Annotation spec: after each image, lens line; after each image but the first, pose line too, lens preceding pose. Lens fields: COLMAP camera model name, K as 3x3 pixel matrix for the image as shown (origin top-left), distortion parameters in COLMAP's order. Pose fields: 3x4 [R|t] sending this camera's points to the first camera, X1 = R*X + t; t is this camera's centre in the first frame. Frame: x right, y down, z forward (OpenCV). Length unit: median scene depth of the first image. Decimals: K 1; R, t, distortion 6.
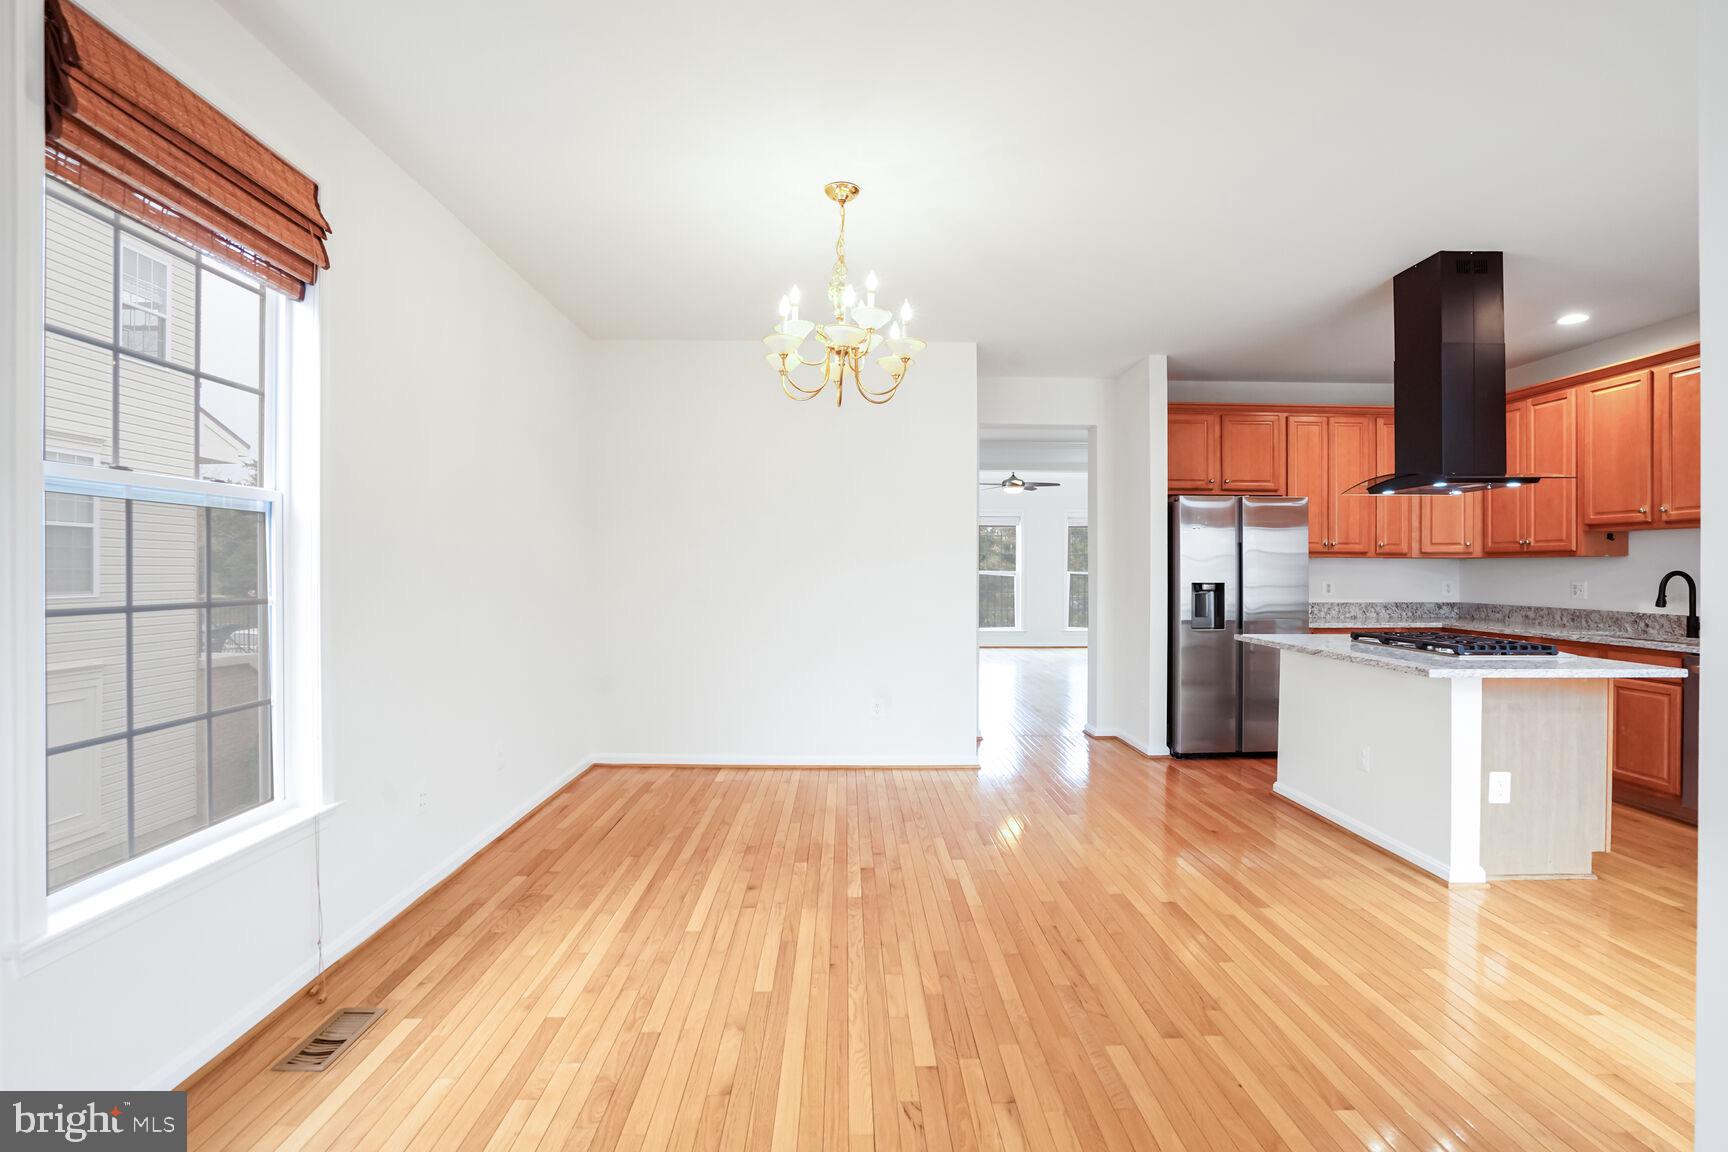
lens RADIAL K [[834.4, 0, 907.7], [0, 834.4, 572.3], [0, 0, 1]] dist [-0.059014, 0.023535]
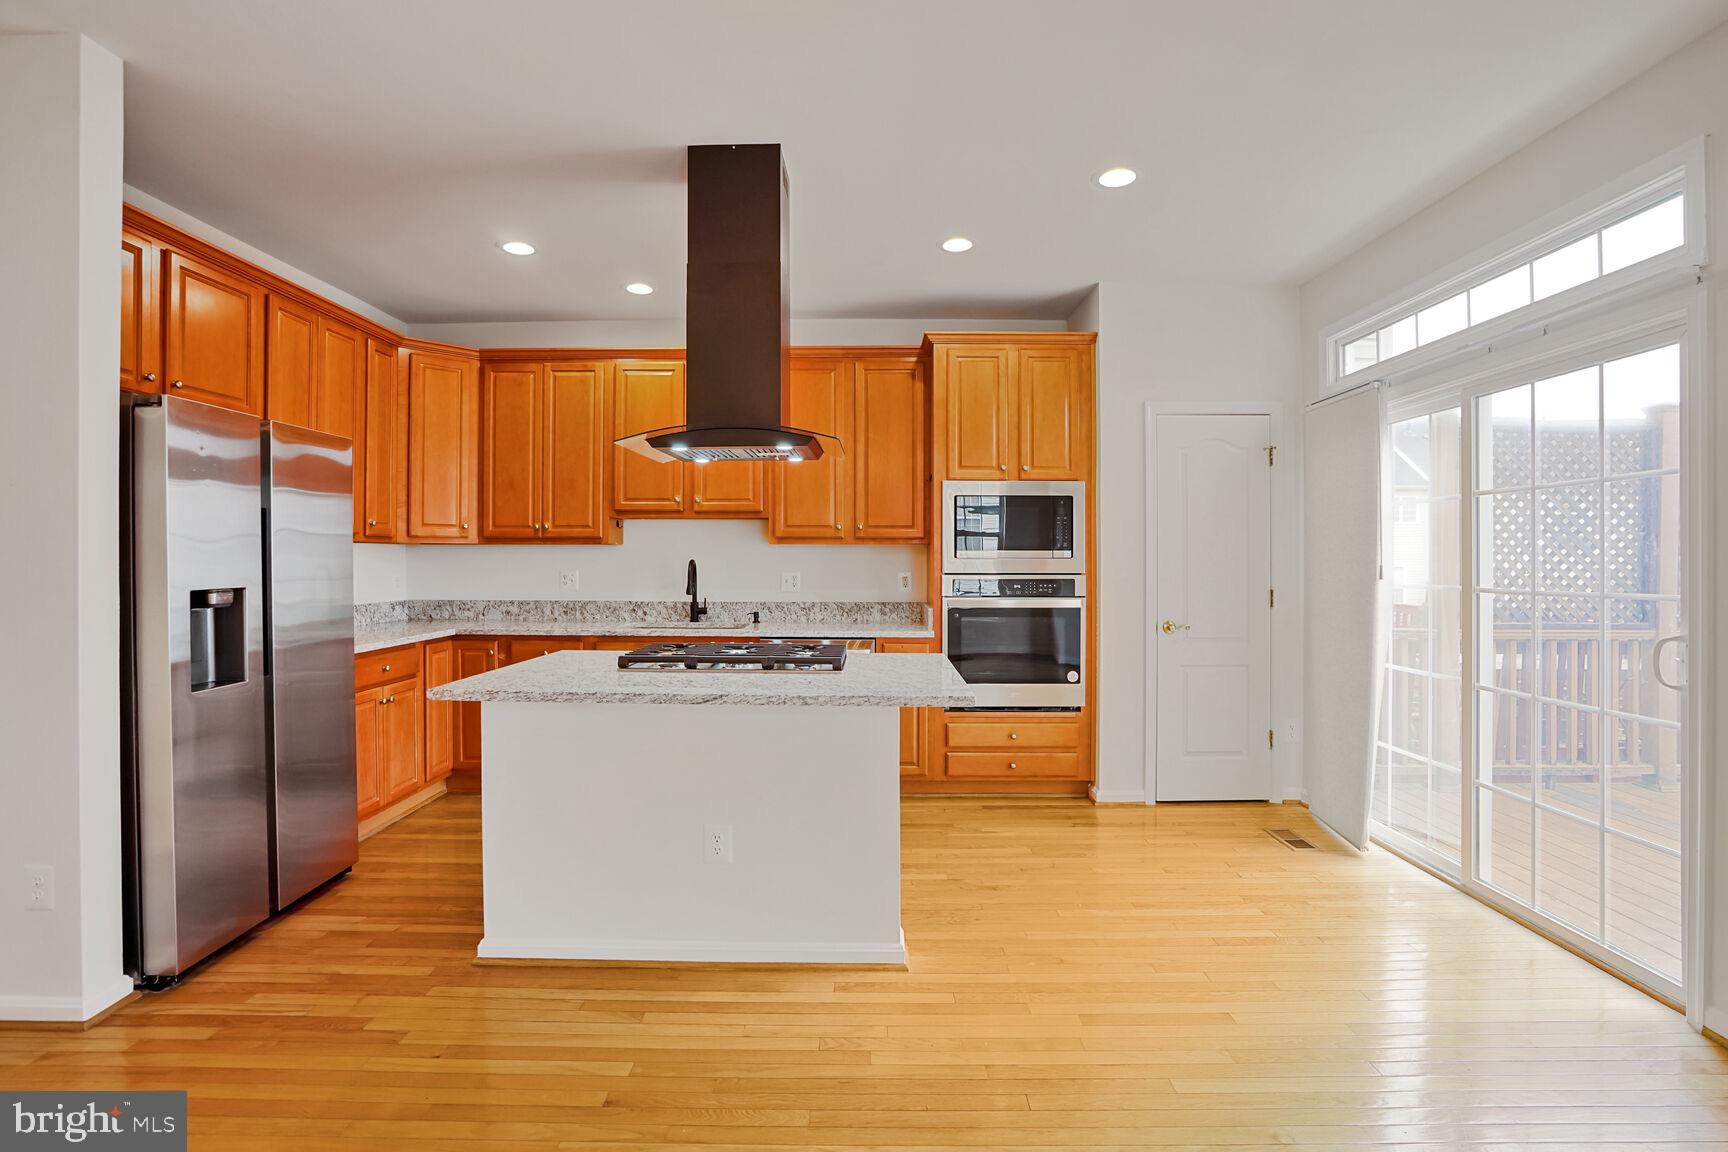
lens RADIAL K [[802.6, 0, 864.7], [0, 802.6, 554.7], [0, 0, 1]] dist [-0.058751, 0.020597]
pose [[0.079228, 0.000027, 0.996857, -0.064374], [0.003849, 0.999993, -0.000333, -0.006567], [-0.996849, 0.003863, 0.079227, 0.696382]]
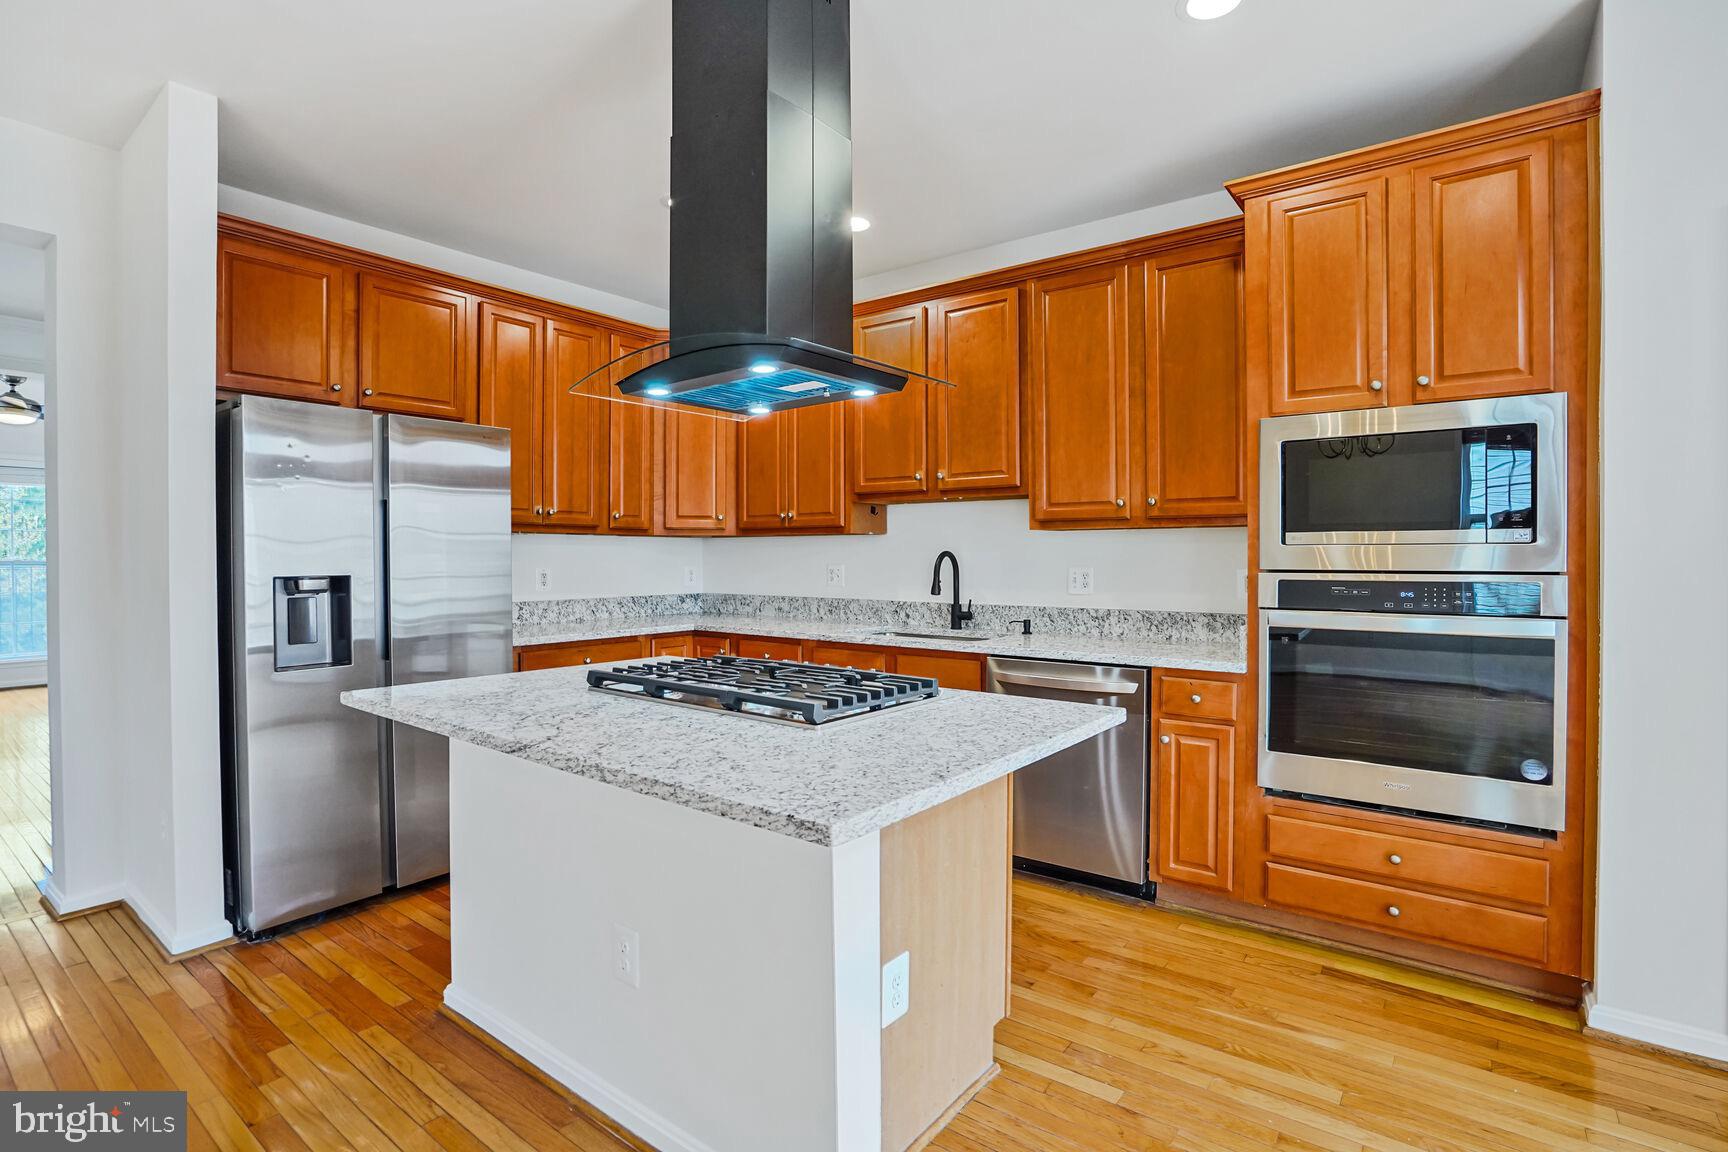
lens RADIAL K [[804.8, 0, 849.5], [0, 804.8, 567.6], [0, 0, 1]] dist [-0.059283, 0.027378]
pose [[0.669087, -0.013059, 0.743070, 0.264336], [0.006388, 0.999910, 0.011820, 0.004998], [-0.743157, -0.003162, 0.669110, 0.514953]]
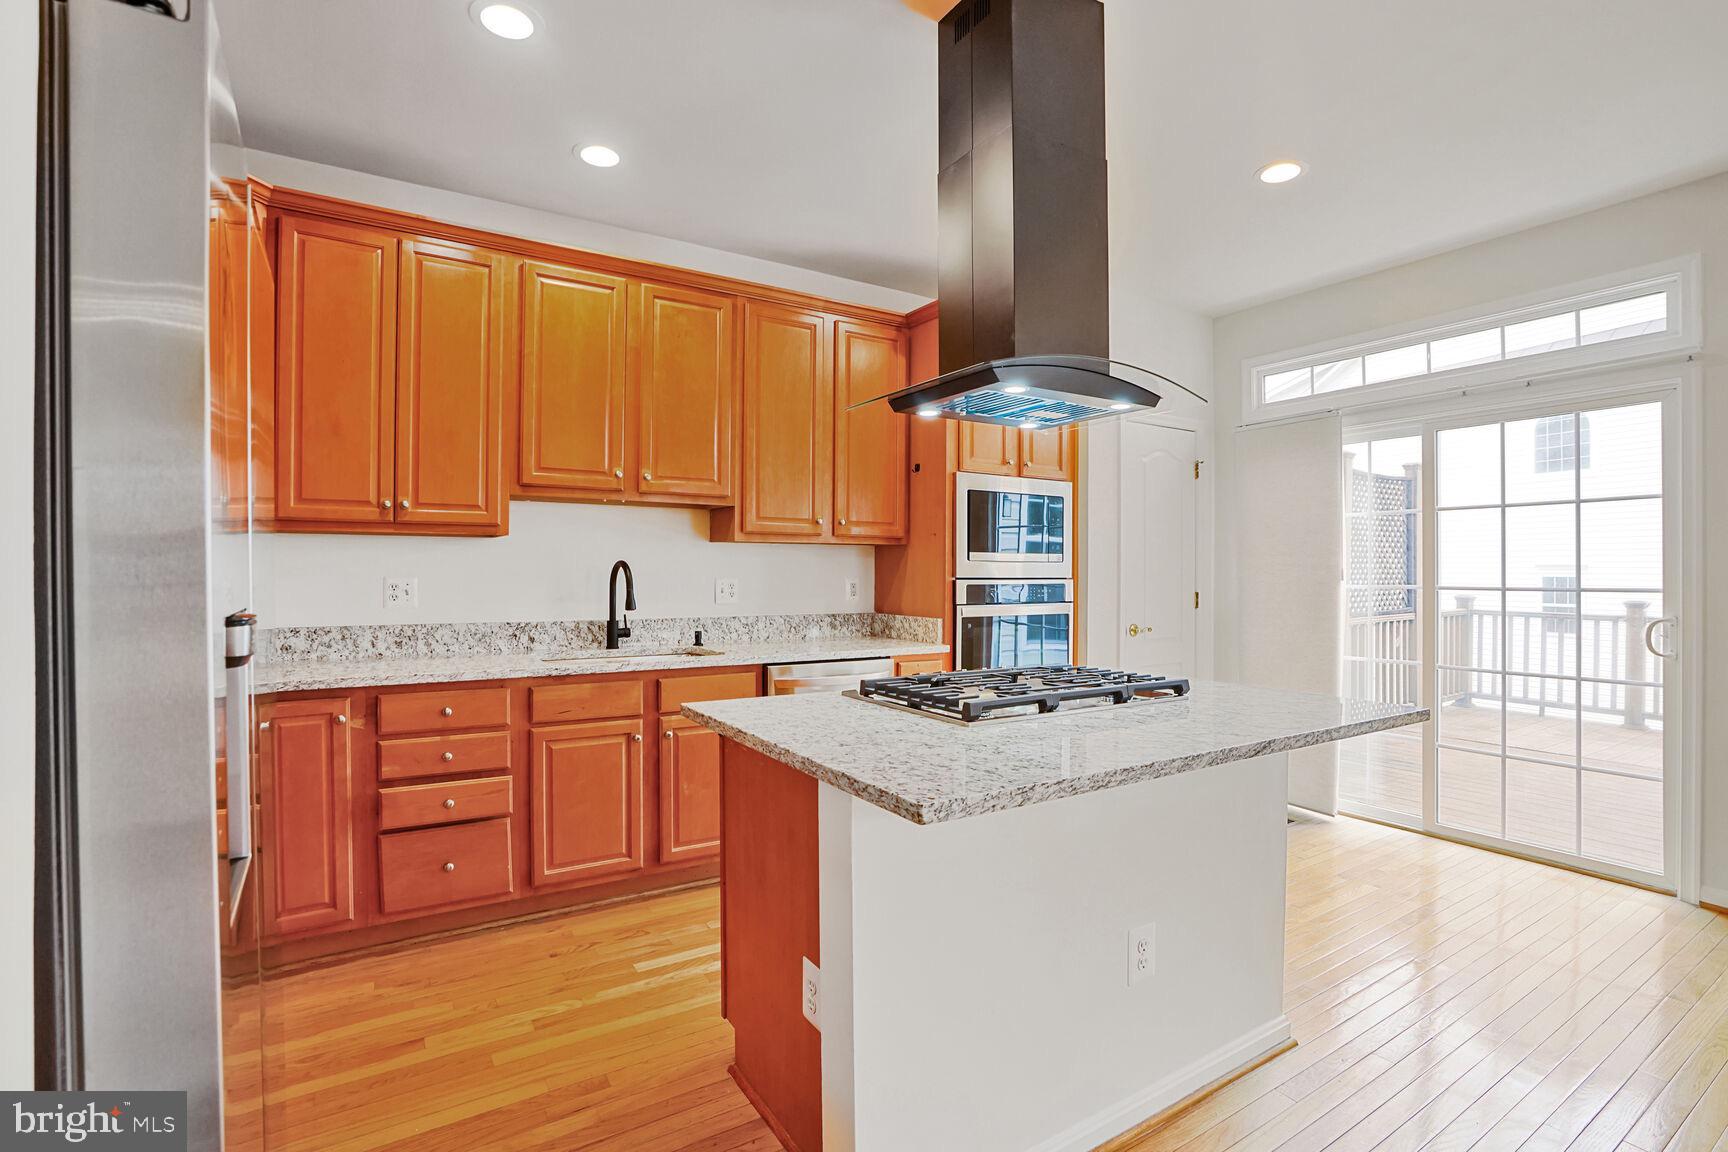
lens RADIAL K [[799.1, 0, 907.8], [0, 799.1, 570.8], [0, 0, 1]] dist [-0.058553, 0.027769]
pose [[-0.473361, -0.005349, 0.880852, 0.188439], [-0.001238, 0.999985, 0.005407, 0.003715], [-0.880868, 0.001469, -0.473361, 1.116701]]
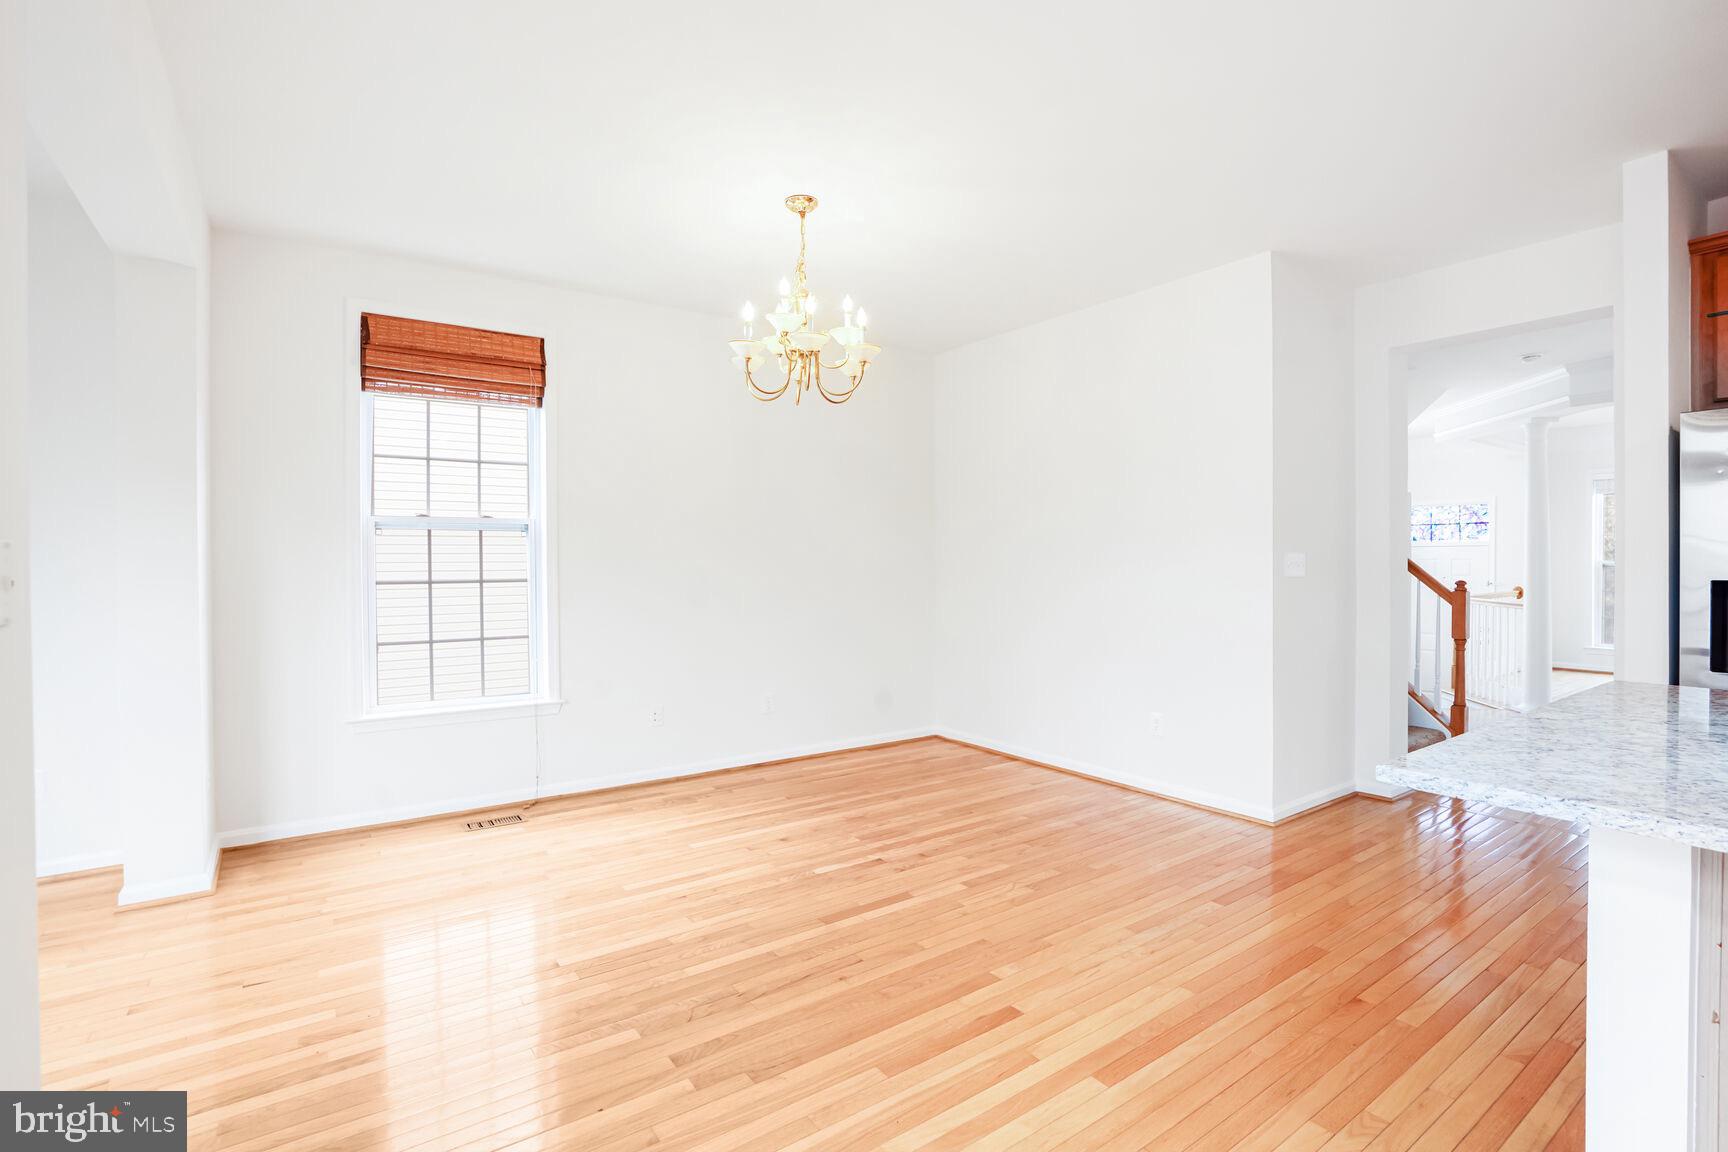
lens RADIAL K [[860.2, 0, 864.0], [0, 860.2, 576.0], [0, 0, 1]] dist [-0.069363, 0.033871]
pose [[0.513883, 0.007456, -0.857828, 0.600255], [0.000763, 0.999958, 0.009148, 0.005055], [0.857860, -0.005355, 0.513855, 0.335812]]
